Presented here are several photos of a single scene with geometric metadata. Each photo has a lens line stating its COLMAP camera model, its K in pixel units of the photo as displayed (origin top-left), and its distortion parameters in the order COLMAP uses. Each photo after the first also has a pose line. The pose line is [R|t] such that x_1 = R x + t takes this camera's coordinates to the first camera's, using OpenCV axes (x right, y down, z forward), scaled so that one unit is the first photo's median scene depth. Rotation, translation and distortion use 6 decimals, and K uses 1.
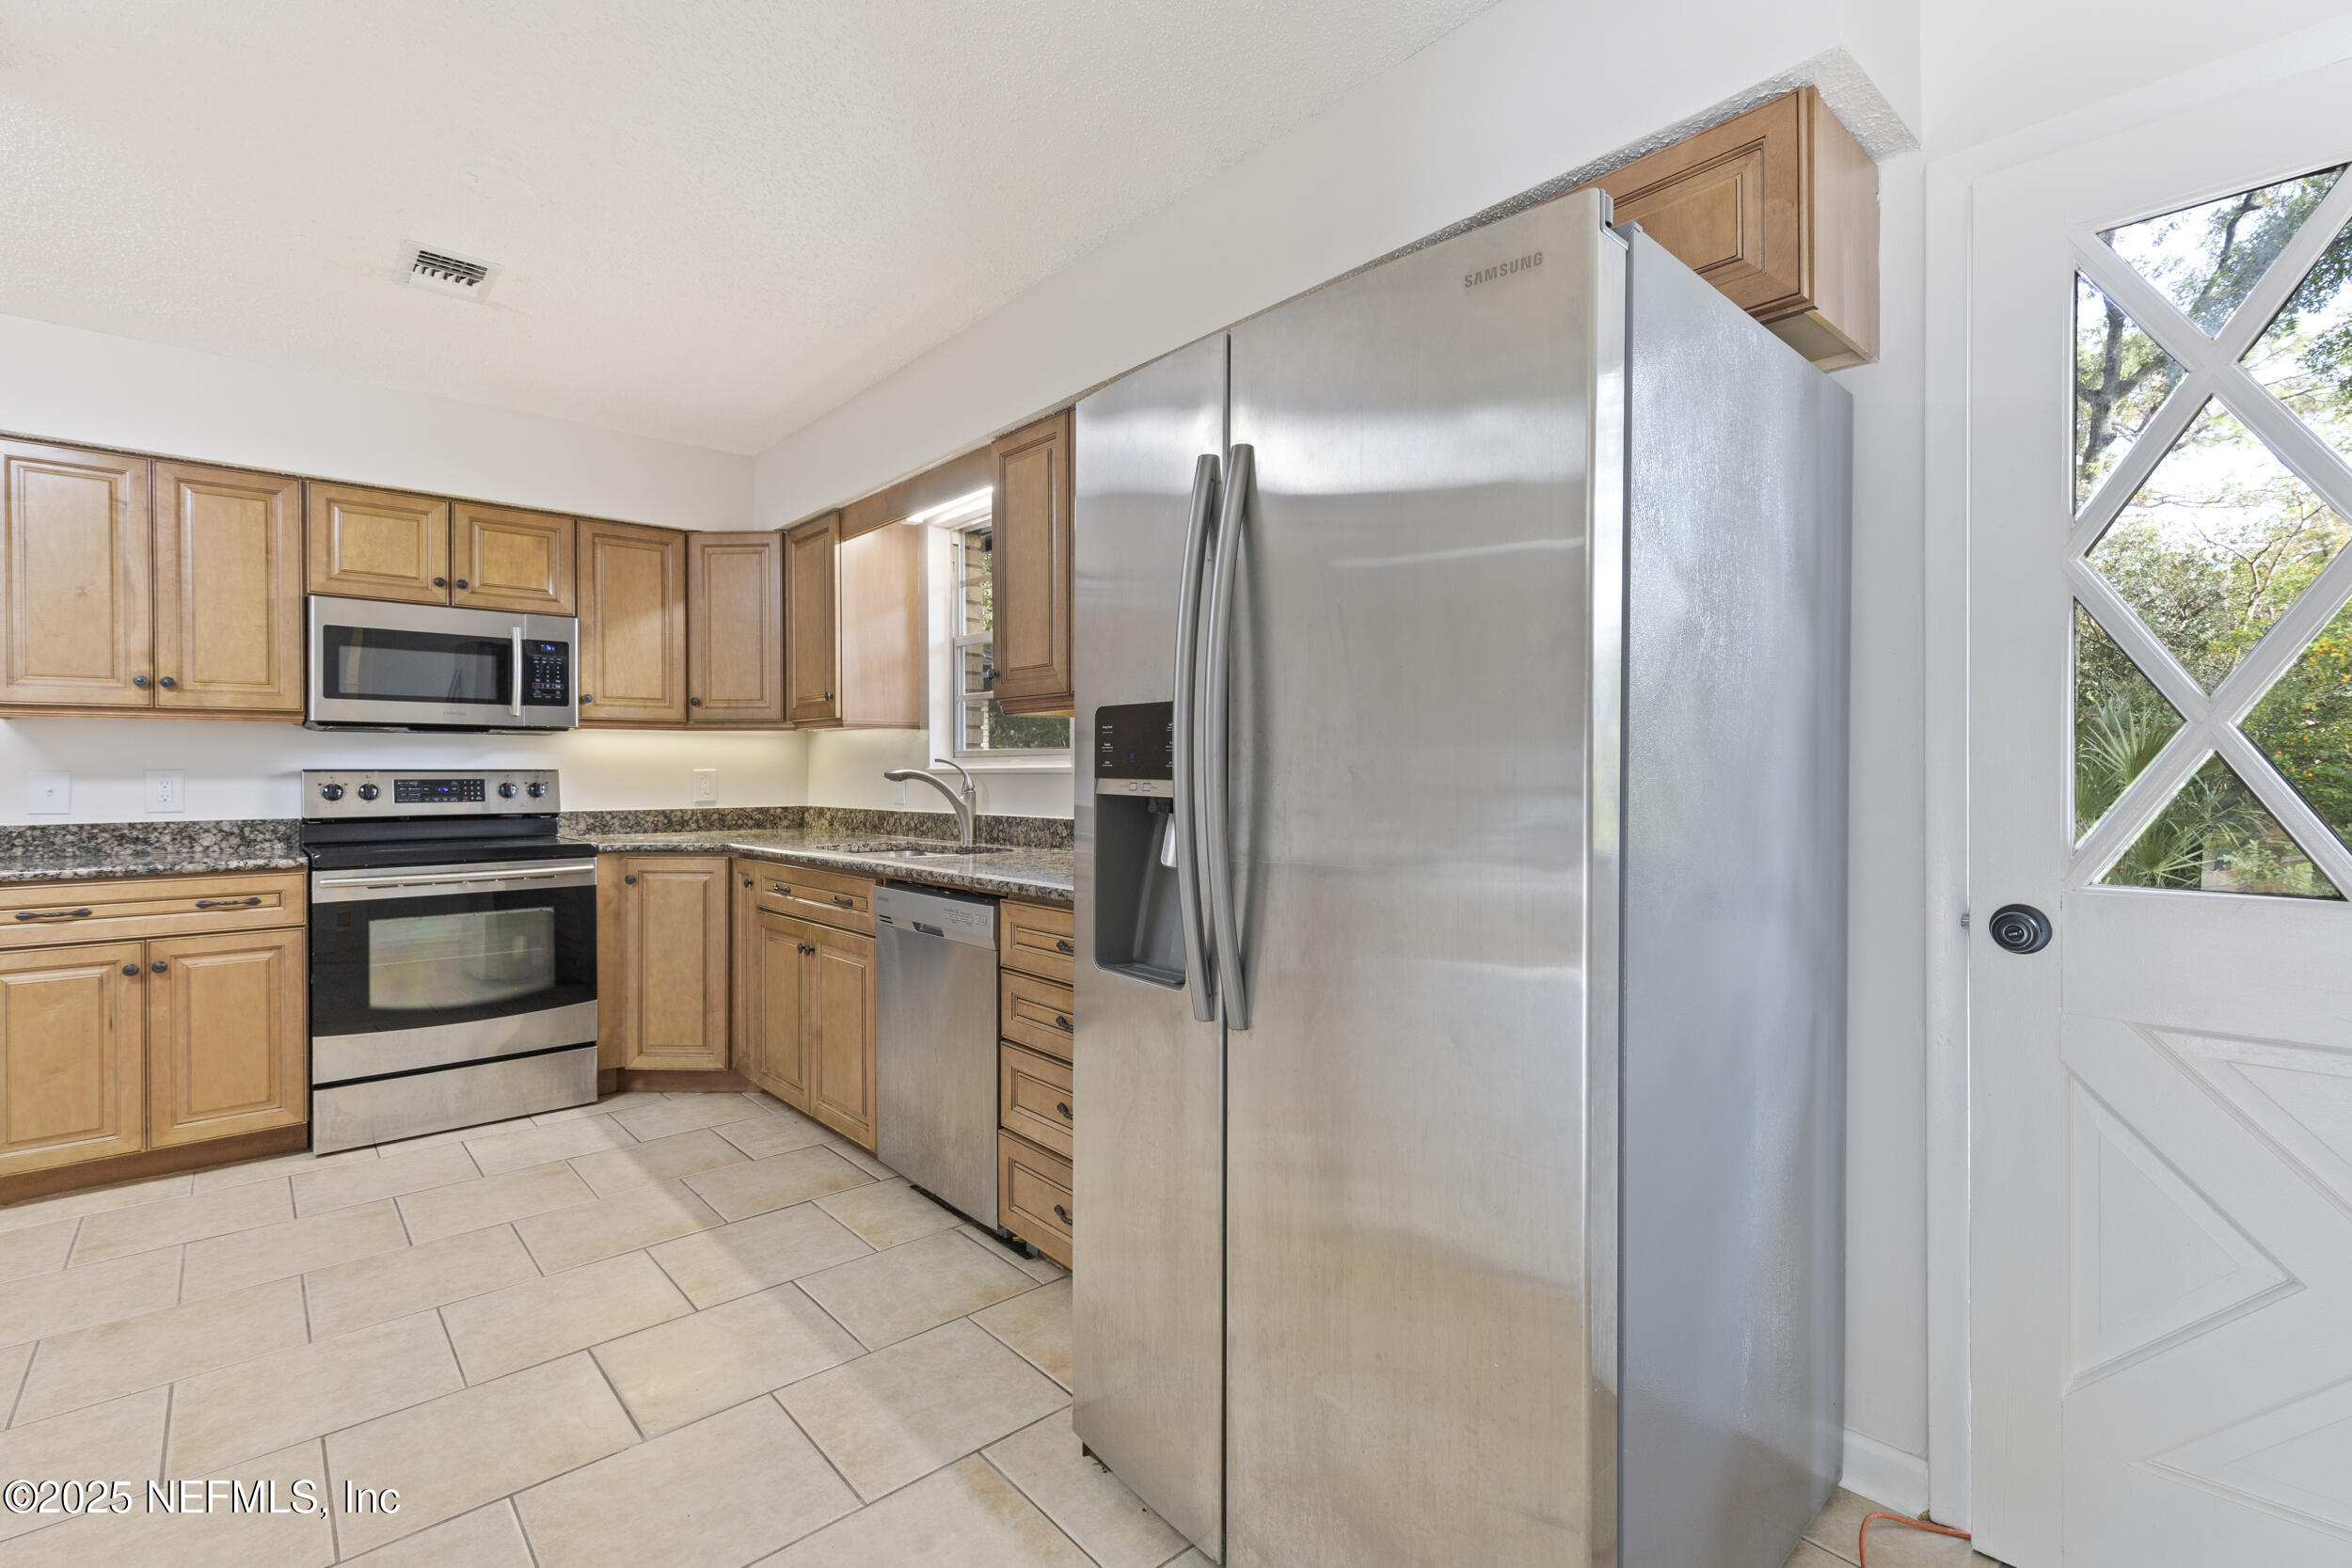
lens RADIAL K [[1057.9, 0, 1198.1], [0, 1057.9, 773.9], [0, 0, 1]] dist [0.005720, -0.000741]
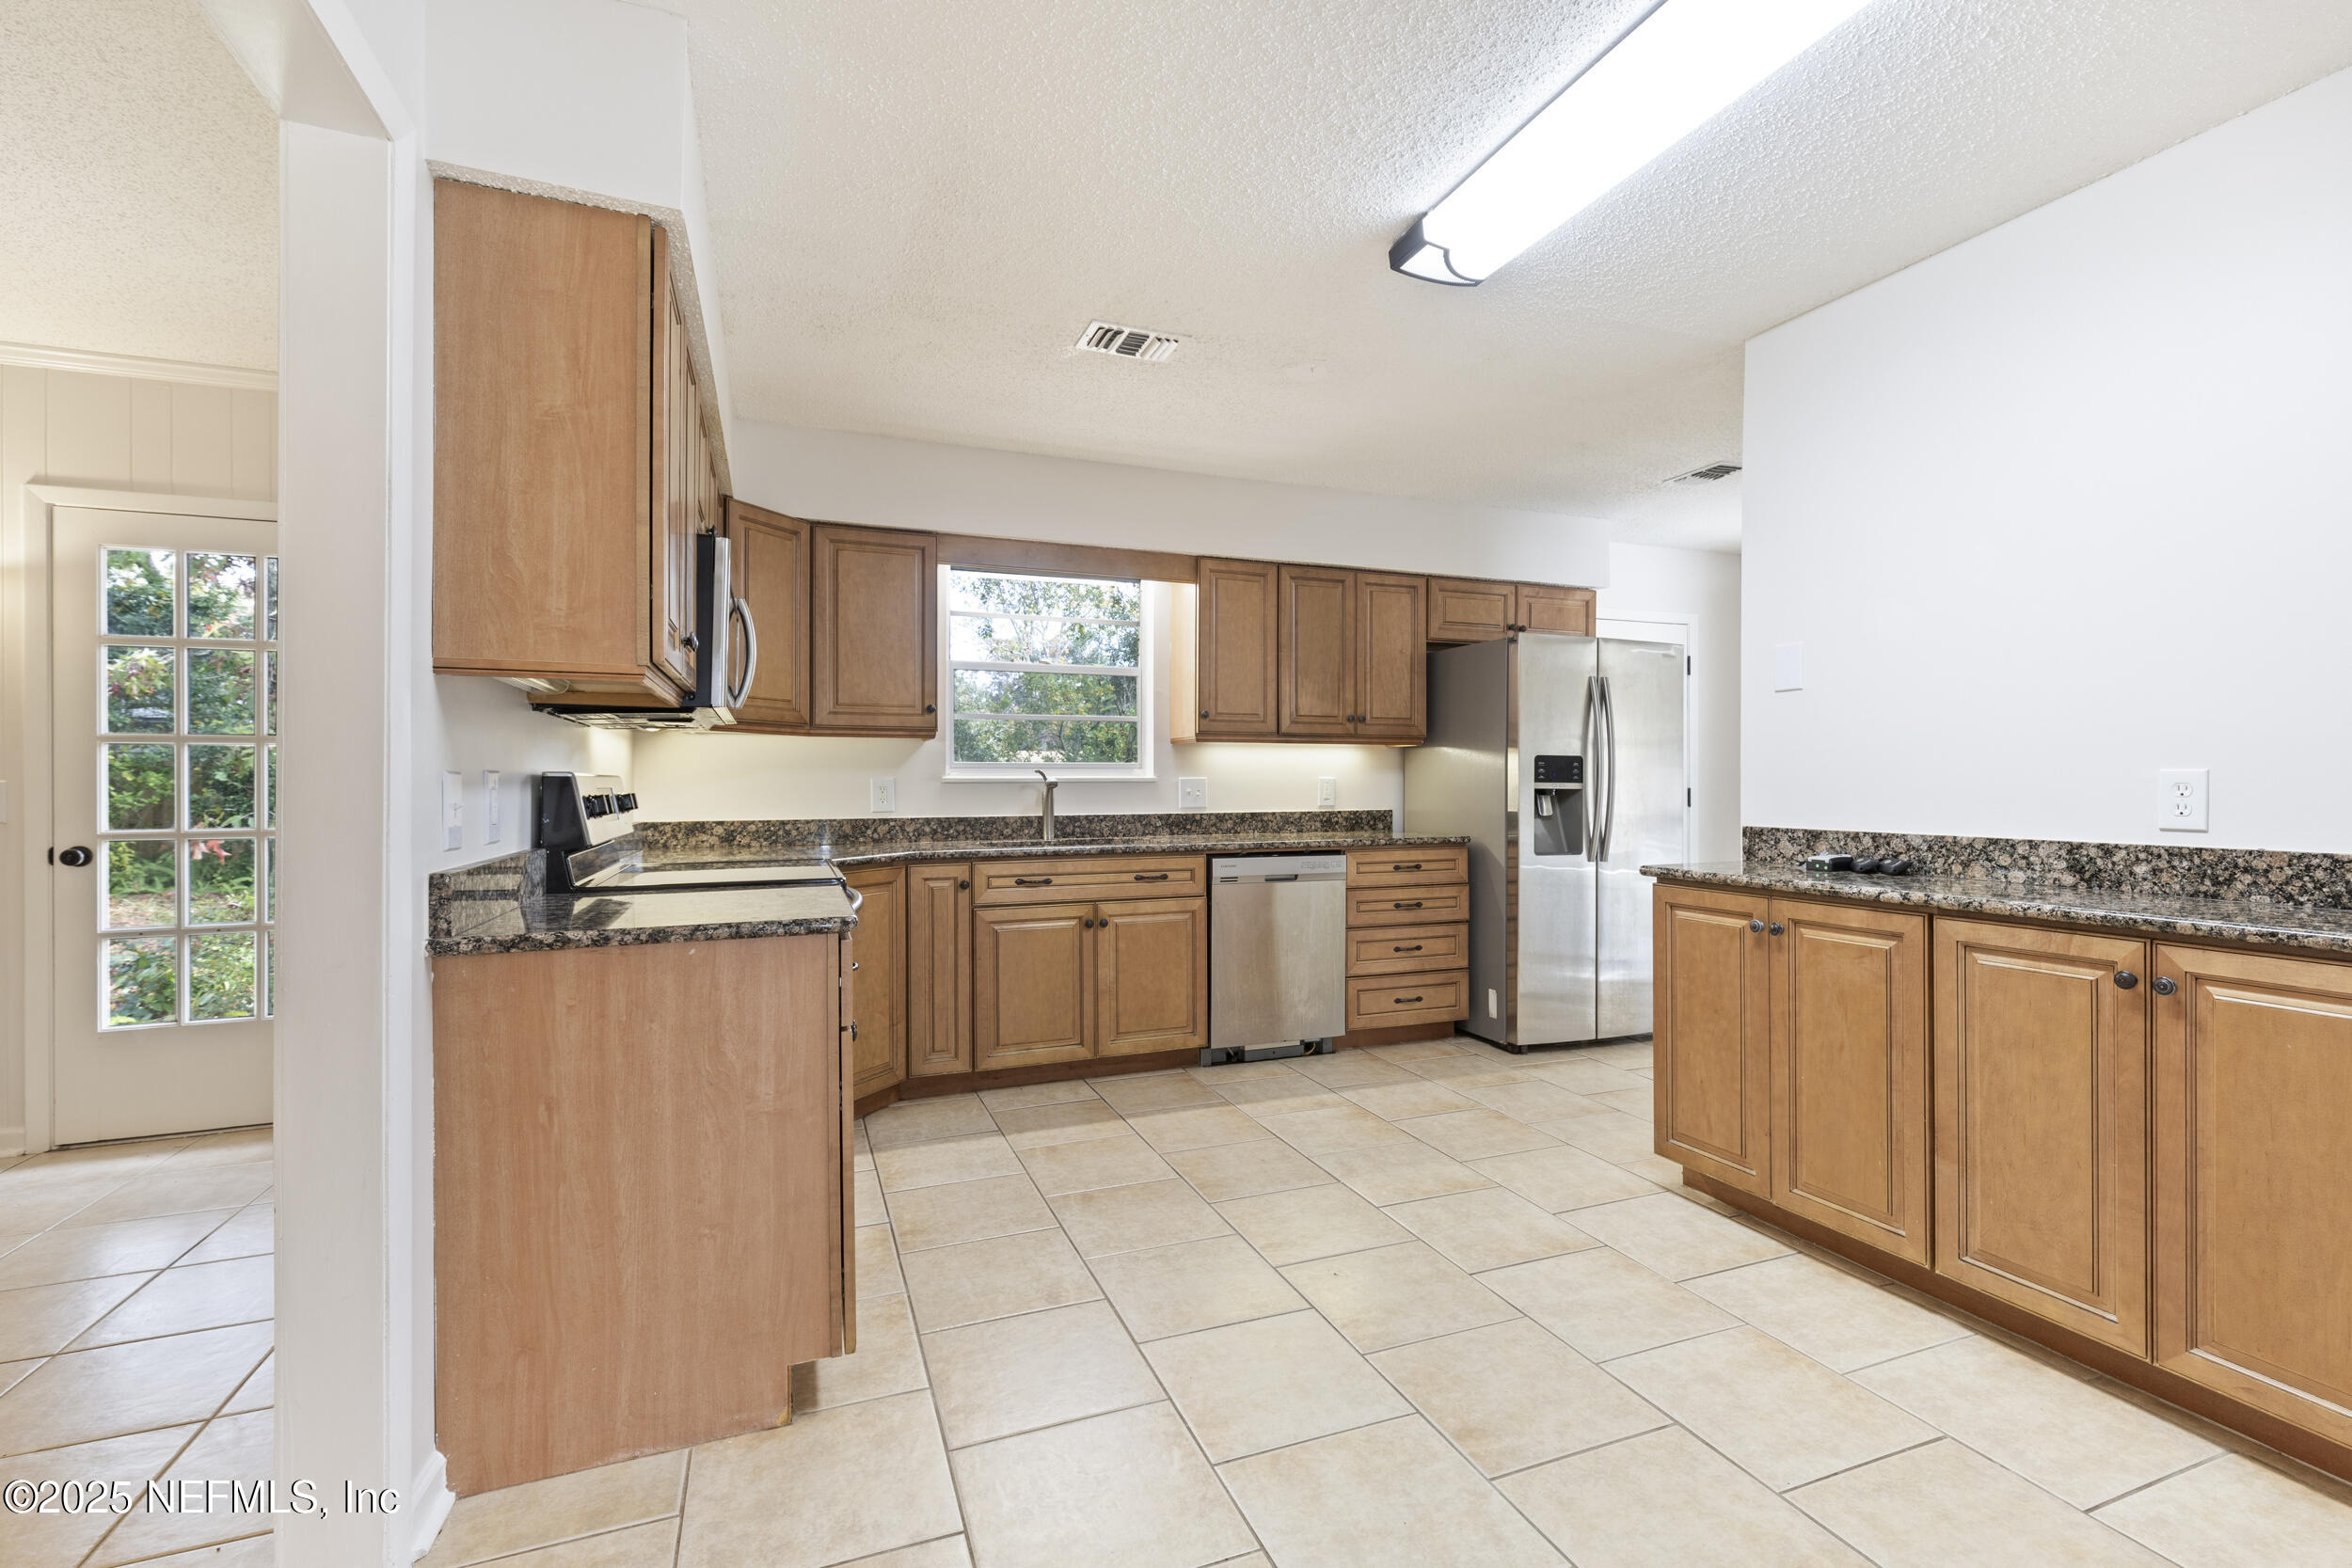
lens RADIAL K [[1057.9, 0, 1198.1], [0, 1057.9, 773.9], [0, 0, 1]] dist [0.005720, -0.000741]
pose [[0.351477, 0.008791, 0.936155, -1.347834], [0.003379, 0.999937, -0.010659, 0.003457], [-0.936190, 0.006910, 0.351426, 0.409444]]
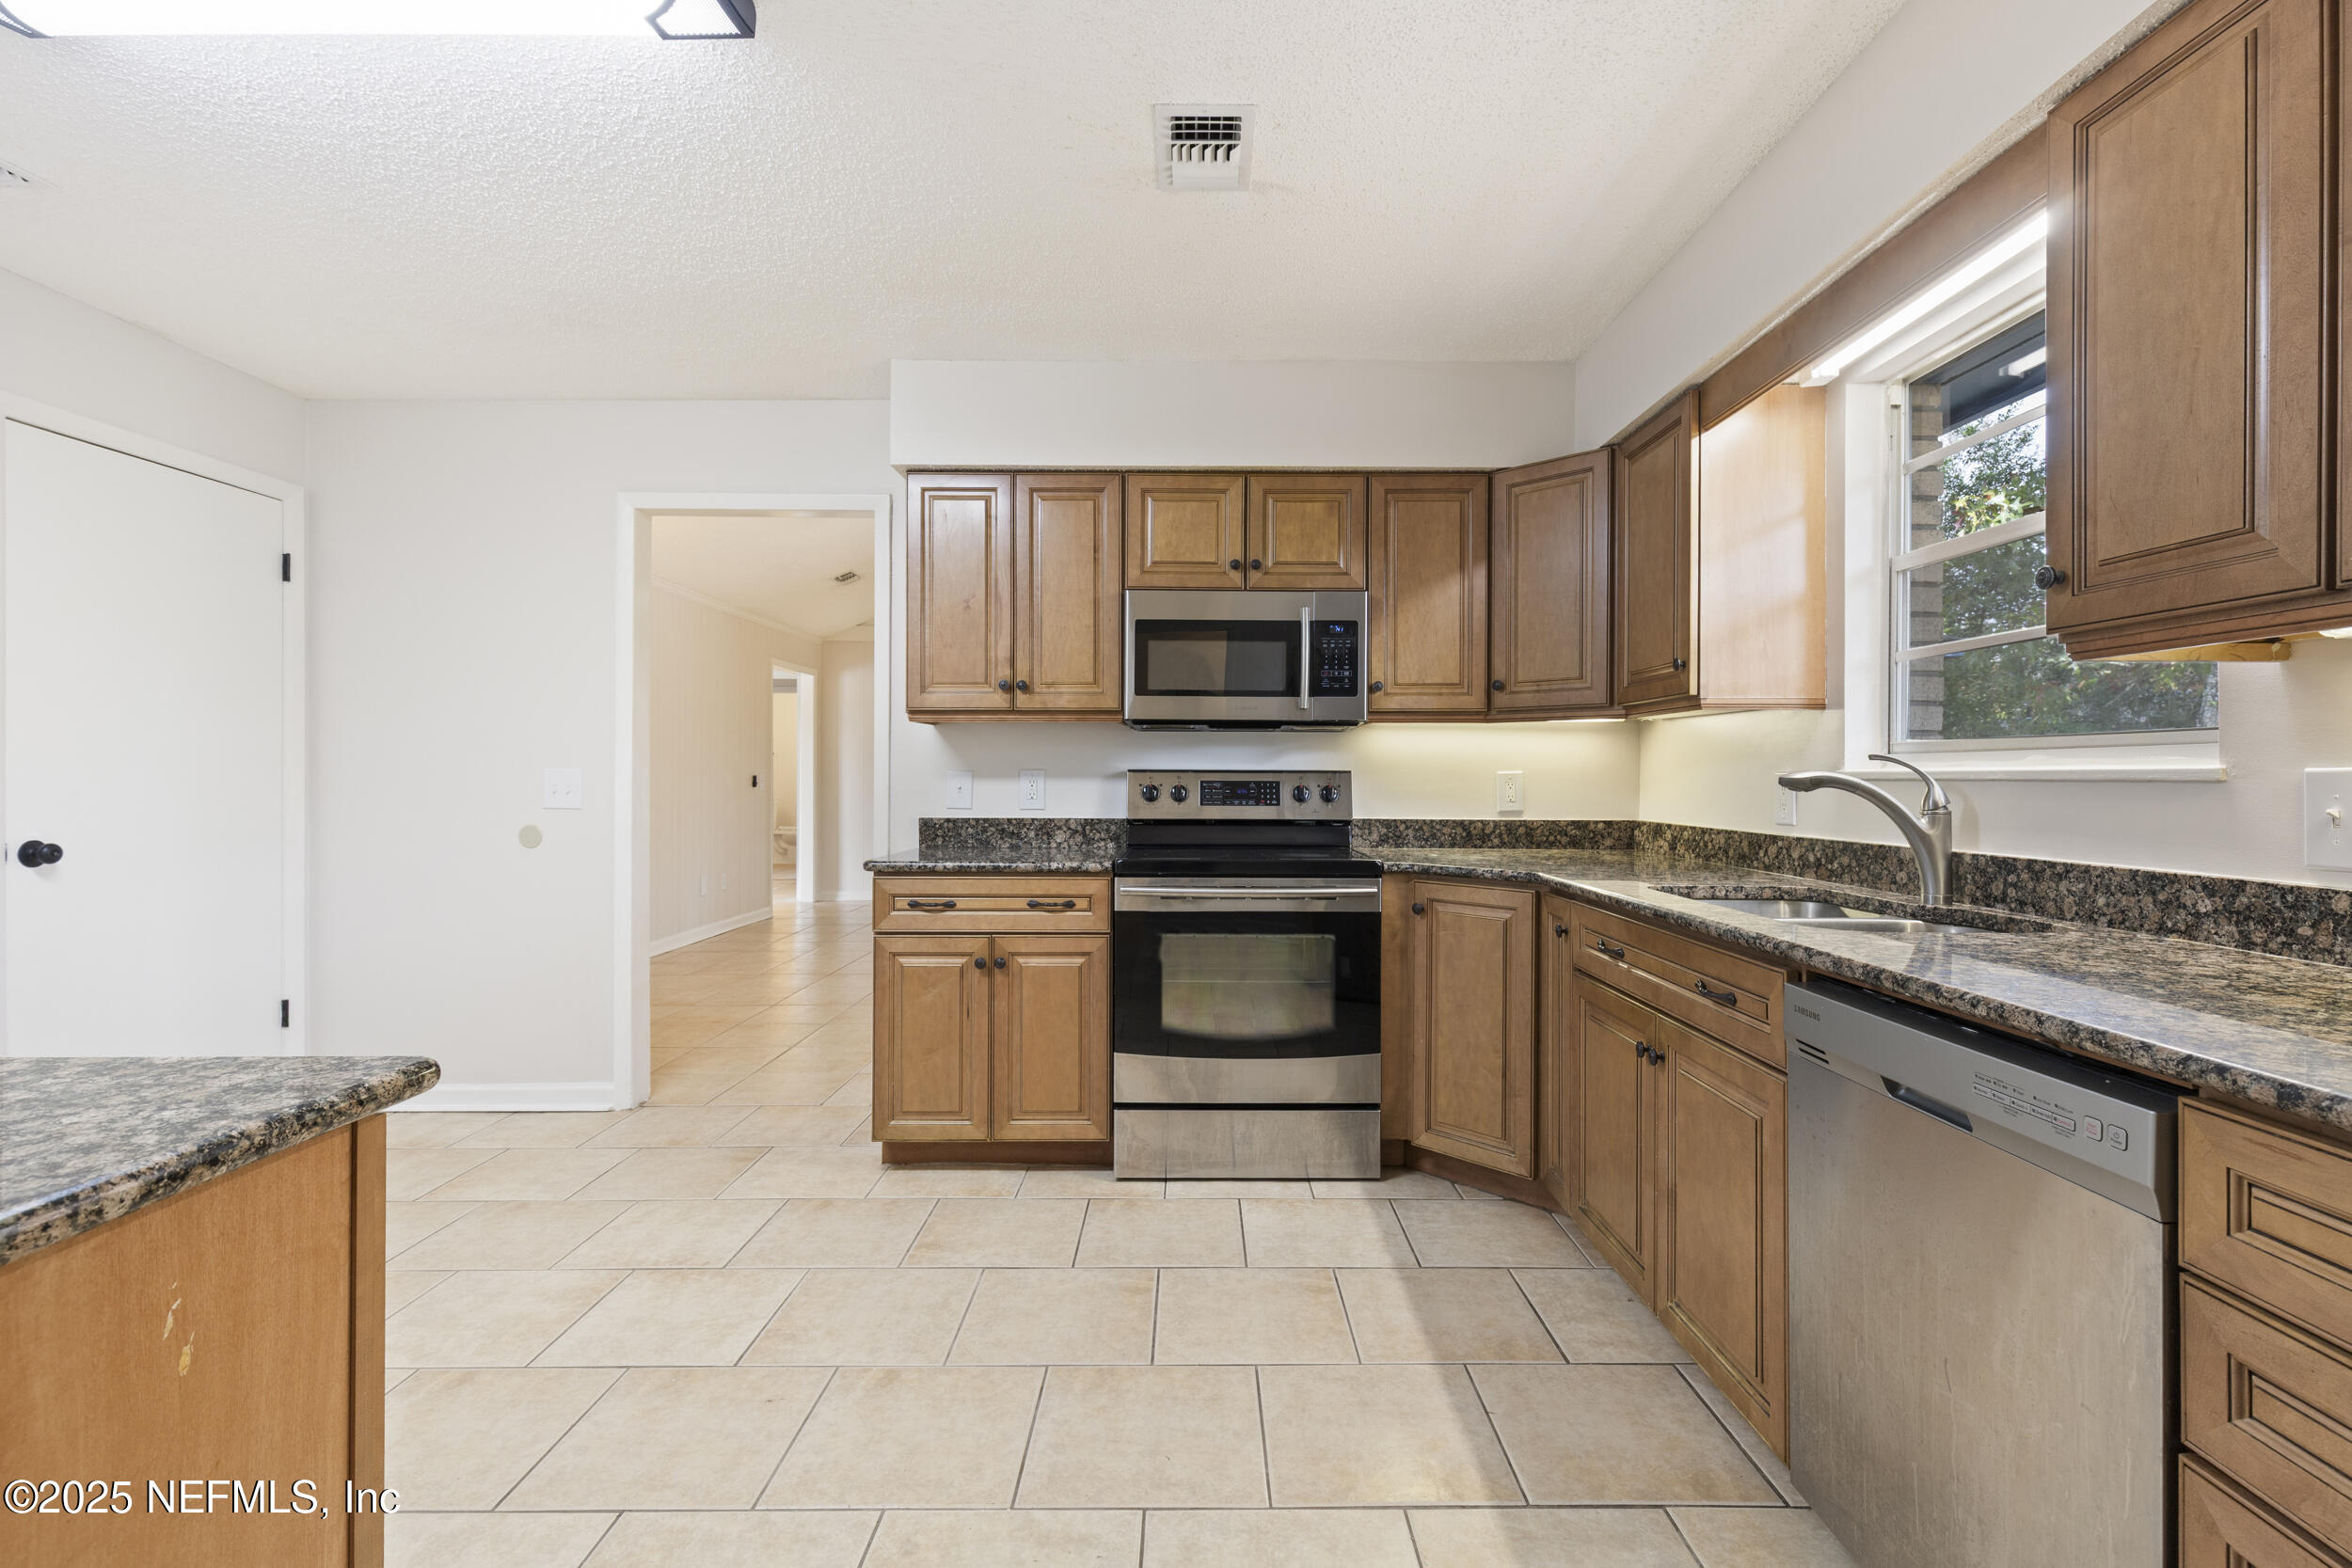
lens RADIAL K [[1057.9, 0, 1198.1], [0, 1057.9, 773.9], [0, 0, 1]] dist [0.005720, -0.000741]
pose [[0.743960, 0.005375, -0.668203, -0.133493], [-0.007863, 0.999969, -0.000710, -0.000066], [0.668178, 0.005783, 0.743979, 0.310682]]
